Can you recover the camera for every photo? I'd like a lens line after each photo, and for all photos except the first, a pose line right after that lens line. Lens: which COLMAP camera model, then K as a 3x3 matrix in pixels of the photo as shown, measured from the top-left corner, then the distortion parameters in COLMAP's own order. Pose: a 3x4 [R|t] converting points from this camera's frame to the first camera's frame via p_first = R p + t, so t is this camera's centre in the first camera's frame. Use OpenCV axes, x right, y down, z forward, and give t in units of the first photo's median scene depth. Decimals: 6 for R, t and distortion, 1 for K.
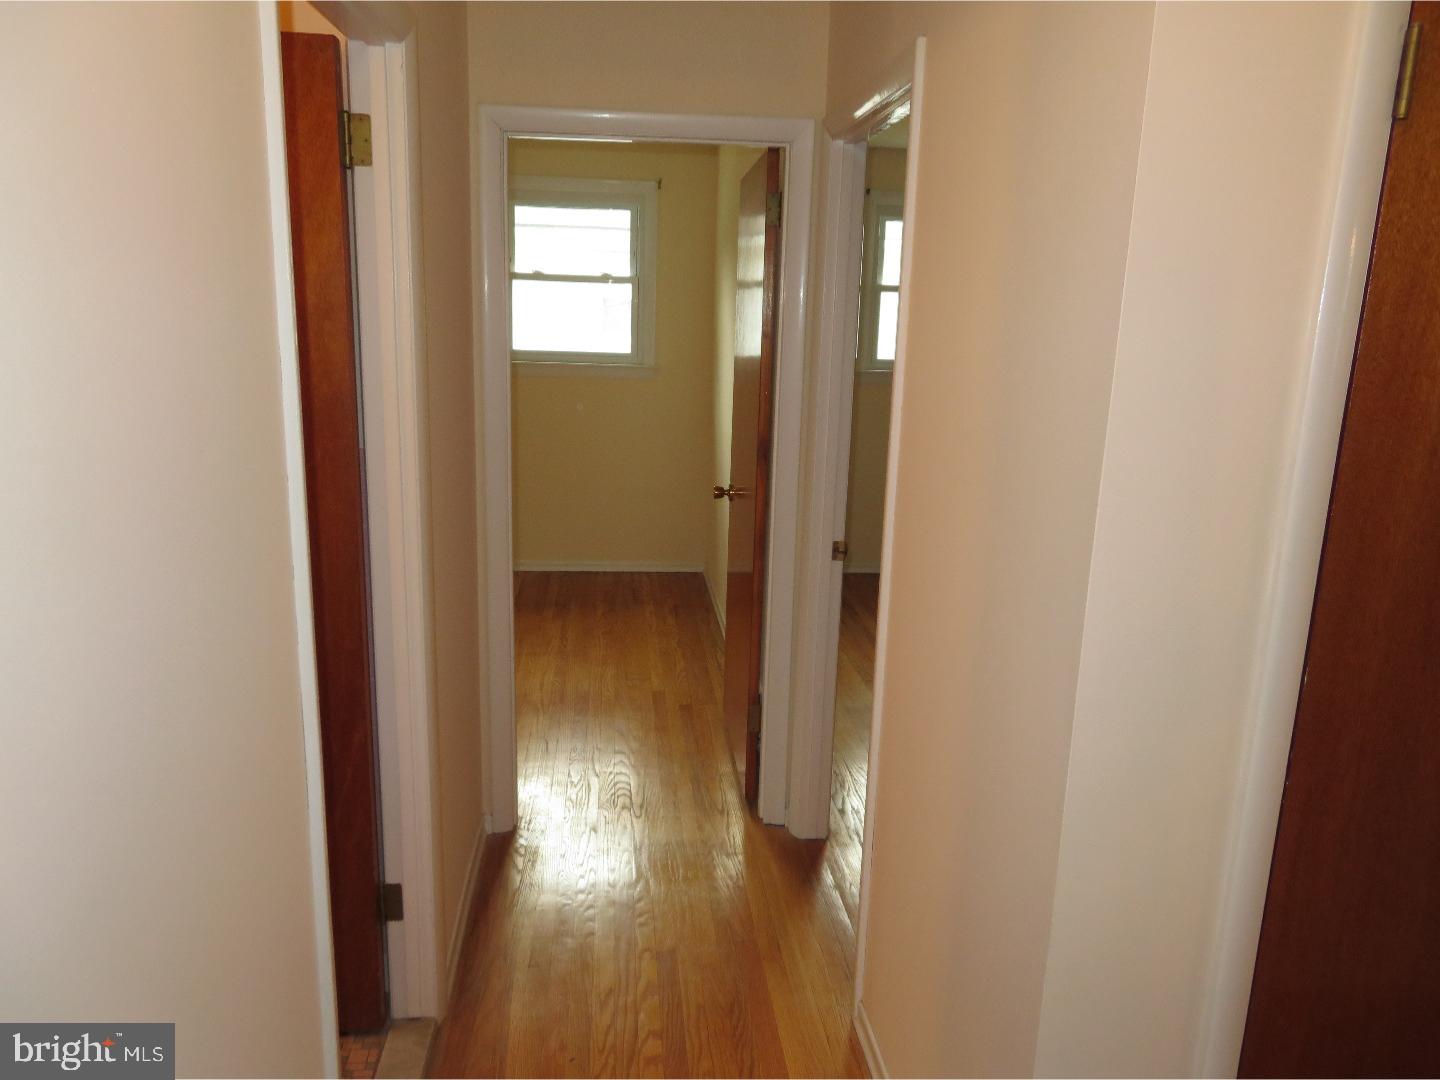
lens RADIAL K [[1056.4, 0, 720.0], [0, 1056.4, 540.0], [0, 0, 1]] dist [0.006118, 0.006046]
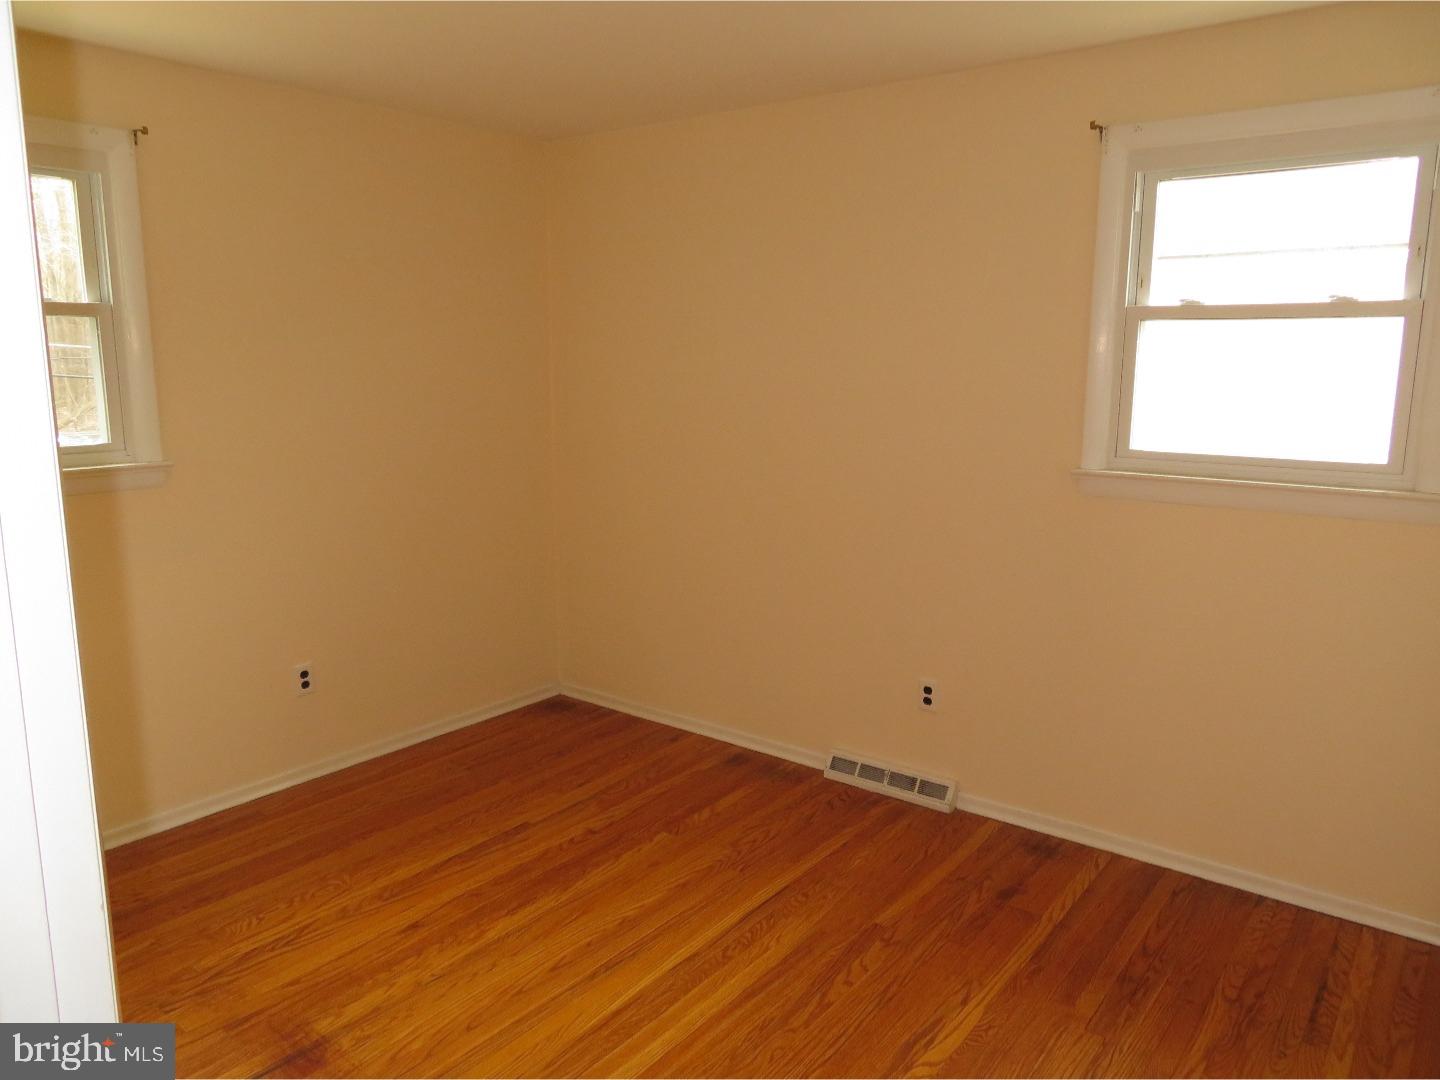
lens RADIAL K [[1056.4, 0, 720.0], [0, 1056.4, 540.0], [0, 0, 1]] dist [0.006118, 0.006046]
pose [[0.726348, 0.089598, -0.681462, 0.023490], [-0.121280, 0.992618, 0.001241, -0.110717], [0.676542, 0.081747, 0.731852, 0.472989]]
